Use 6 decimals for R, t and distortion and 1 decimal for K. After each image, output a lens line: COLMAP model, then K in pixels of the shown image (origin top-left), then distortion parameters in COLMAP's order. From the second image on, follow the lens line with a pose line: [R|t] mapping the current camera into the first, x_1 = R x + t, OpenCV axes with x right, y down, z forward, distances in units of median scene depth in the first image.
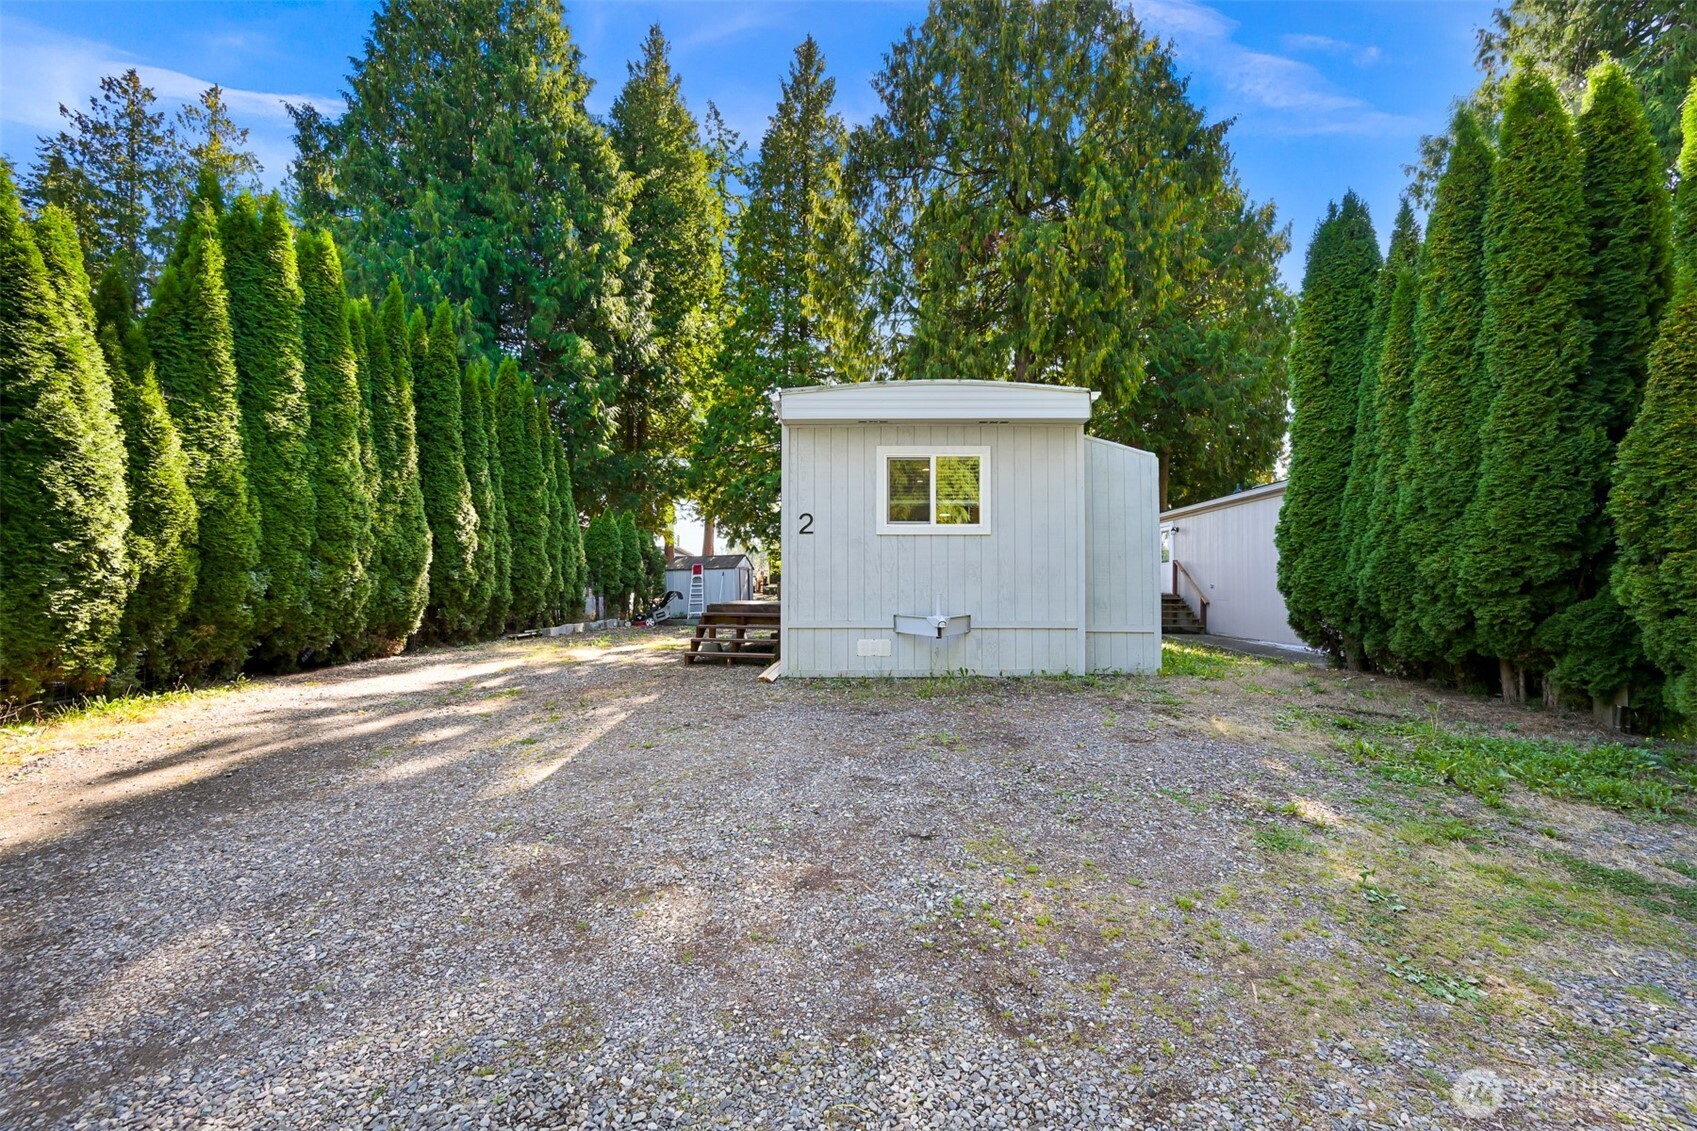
lens RADIAL K [[666.9, 0, 857.4], [0, 666.9, 571.9], [0, 0, 1]] dist [-0.001188, -0.000317]
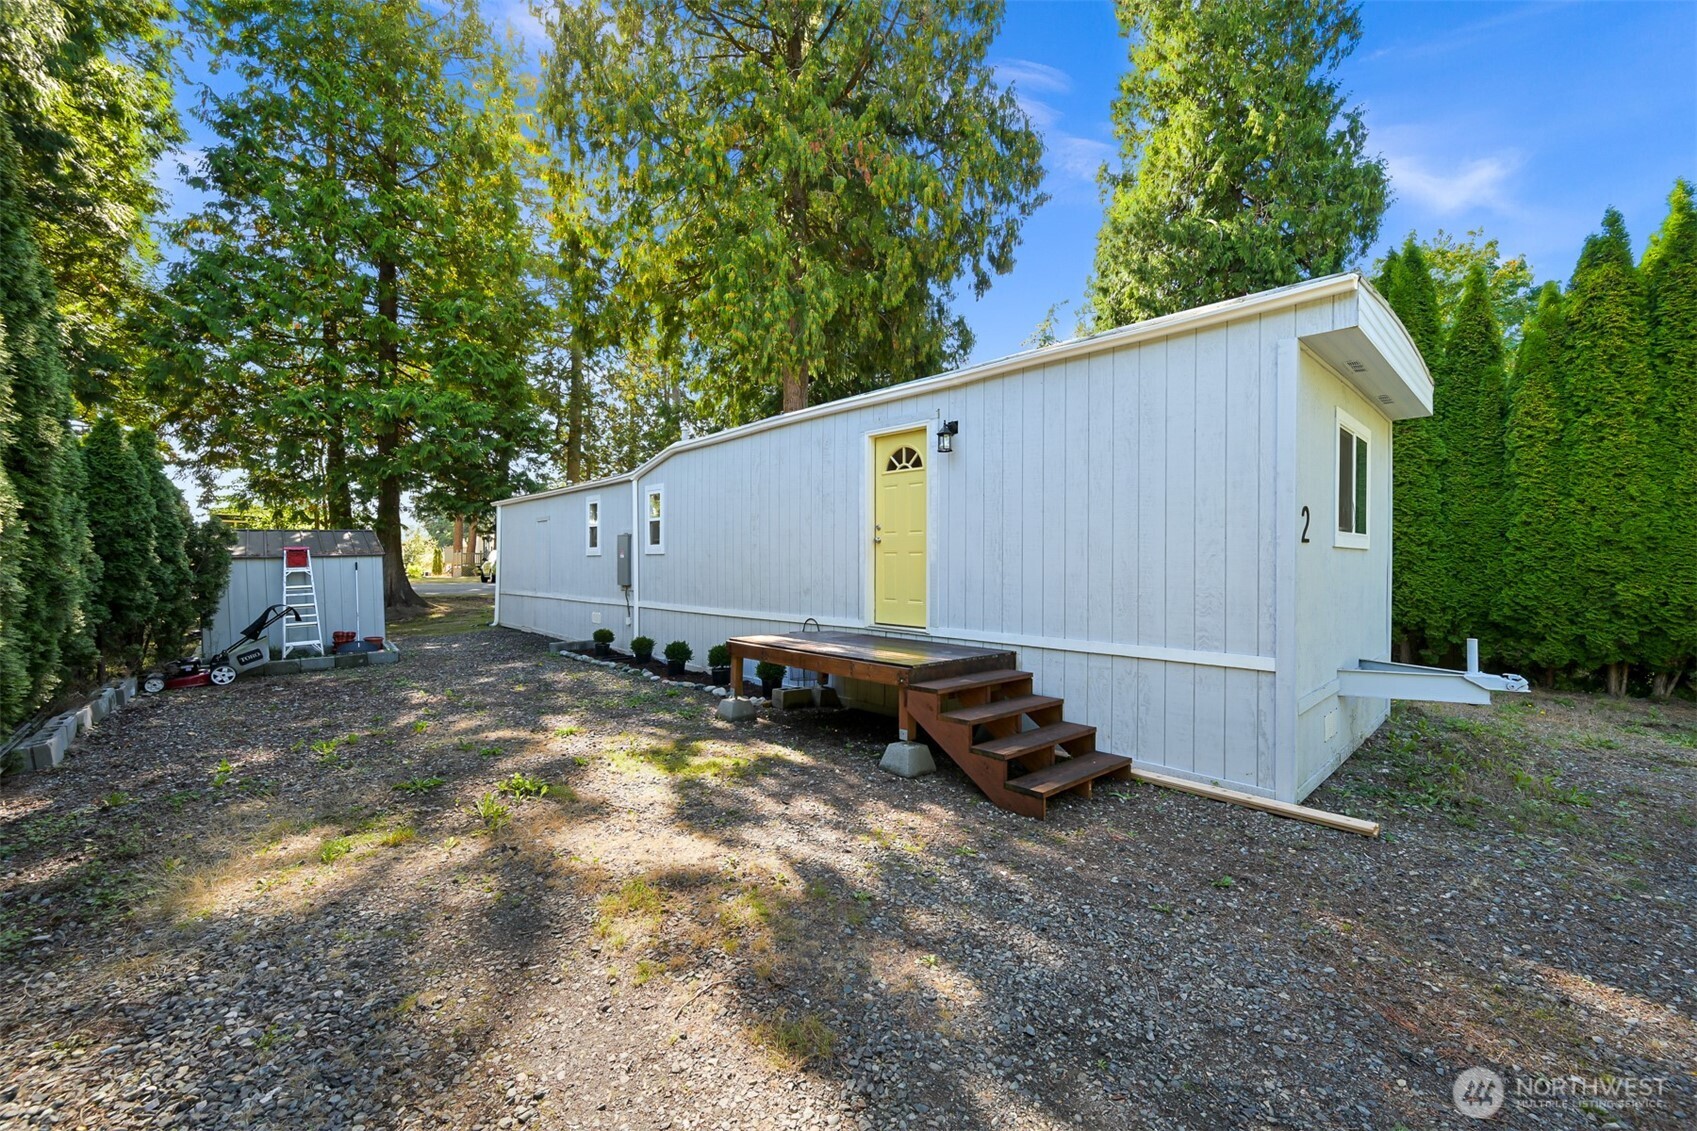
lens RADIAL K [[667.0, 0, 848.5], [0, 667.0, 565.5], [0, 0, 1]] dist [-0.012289, 0.004928]
pose [[0.718460, -0.003585, 0.695559, -0.746310], [-0.017702, 0.999569, 0.023437, -0.045219], [-0.695343, -0.029151, 0.718087, 0.878180]]
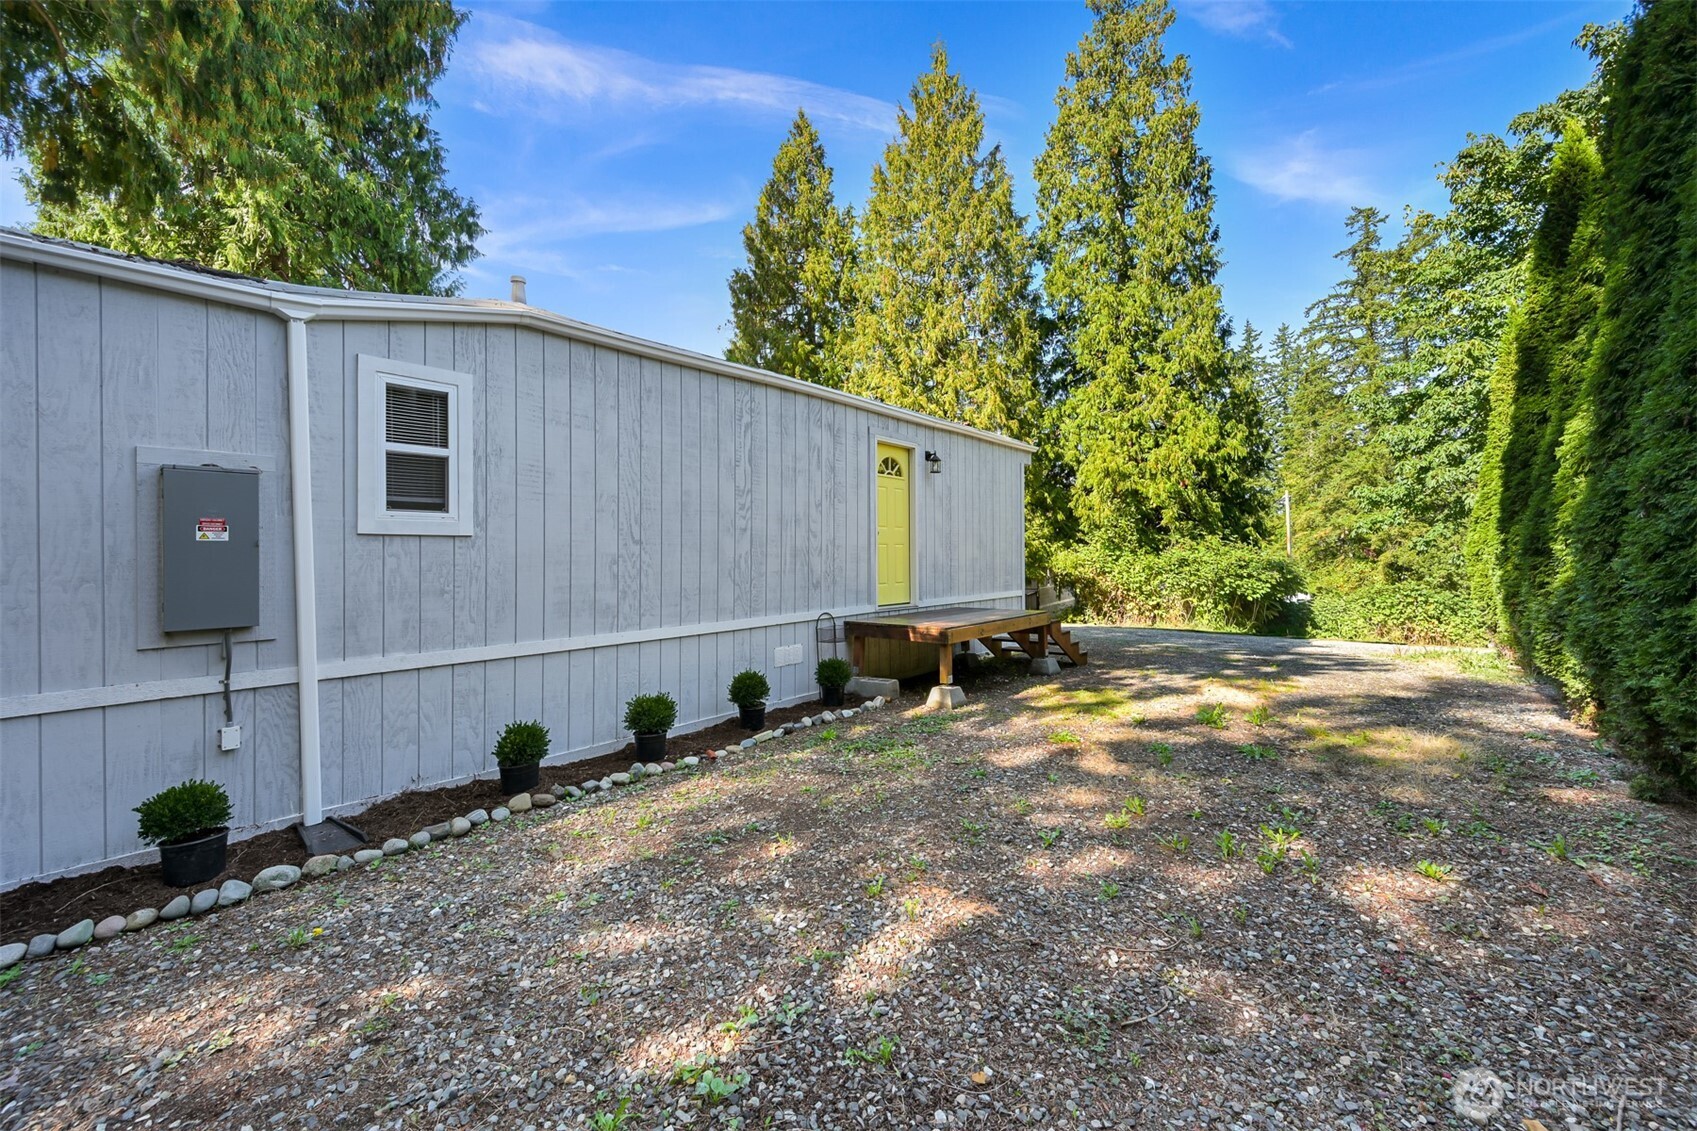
lens RADIAL K [[684.6, 0, 848.5], [0, 684.6, 565.5], [0, 0, 1]] dist [-0.000386, -0.000035]
pose [[-0.778441, -0.008053, 0.627666, -0.718341], [-0.011189, 0.999937, -0.001046, -0.008763], [-0.627618, -0.007837, -0.778482, 2.290168]]
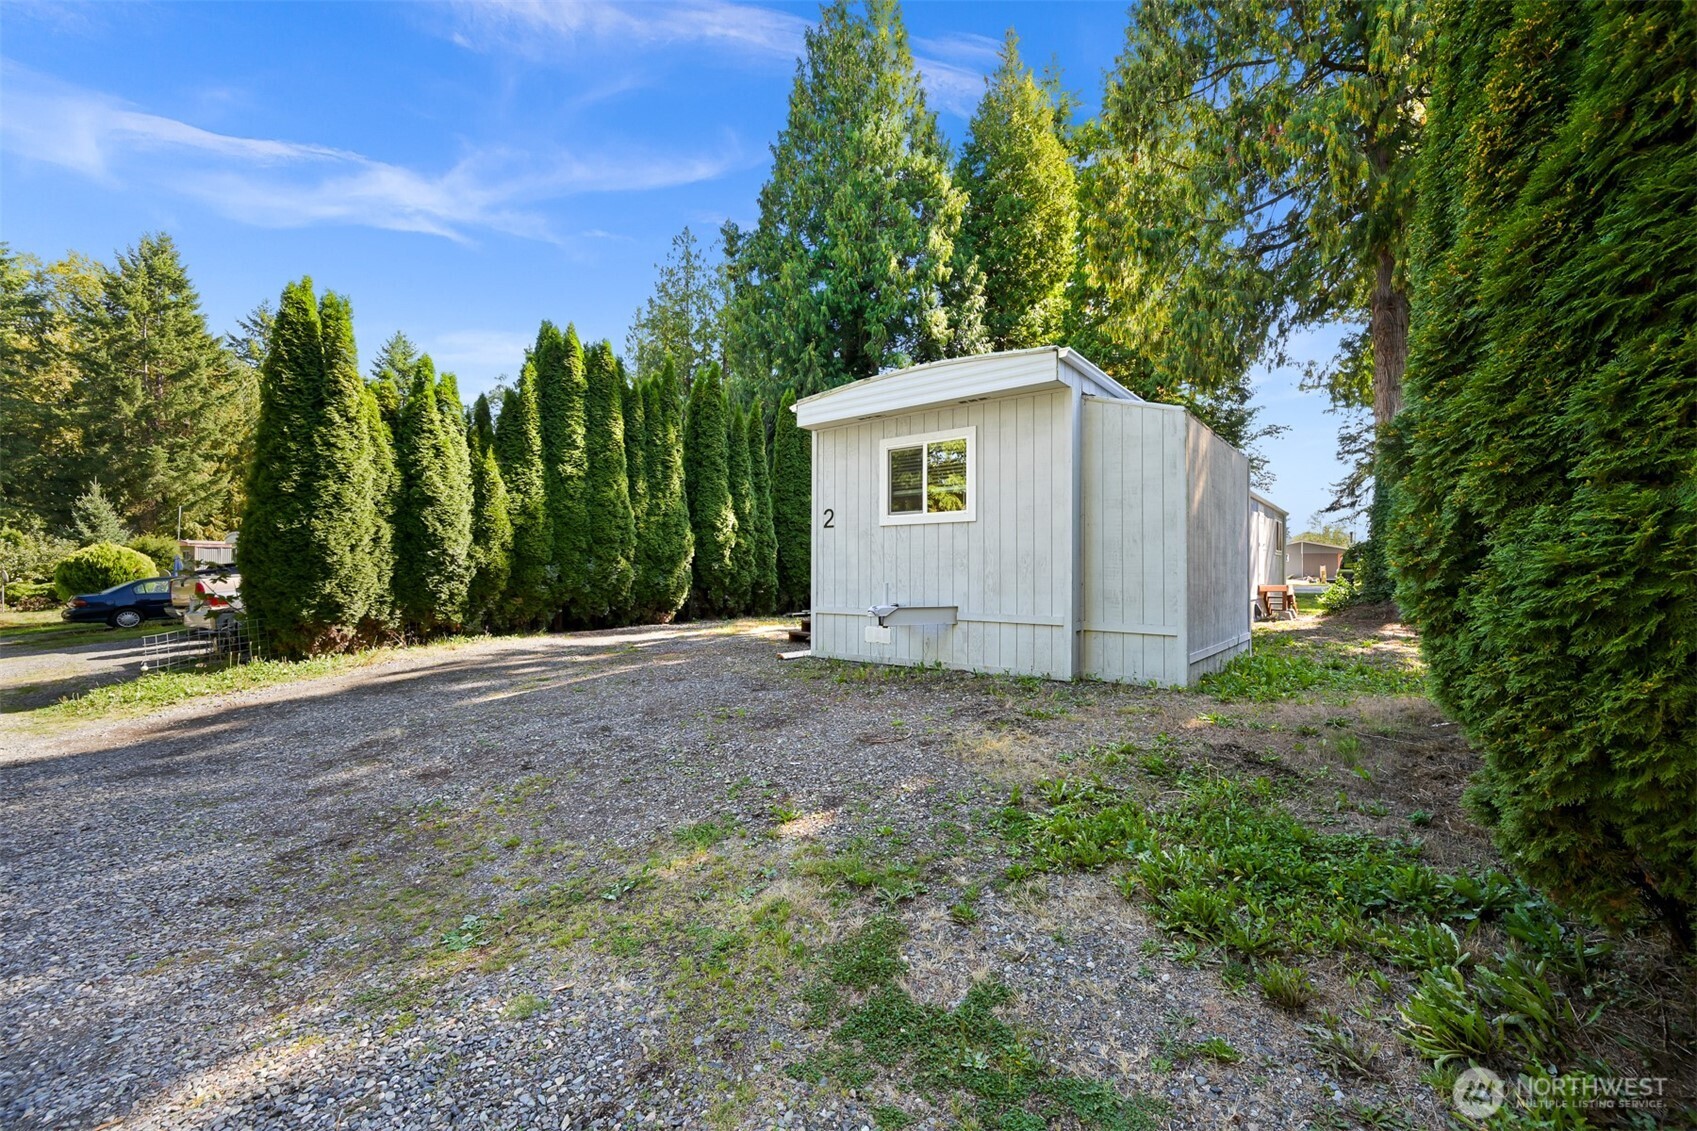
lens RADIAL K [[674.6, 0, 888.2], [0, 674.6, 572.0], [0, 0, 1]] dist [-0.007384, -0.000091]
pose [[0.805296, 0.000267, -0.592872, 0.663794], [0.010907, 0.999824, 0.015265, -0.000231], [0.592772, -0.018759, 0.805152, 0.165813]]
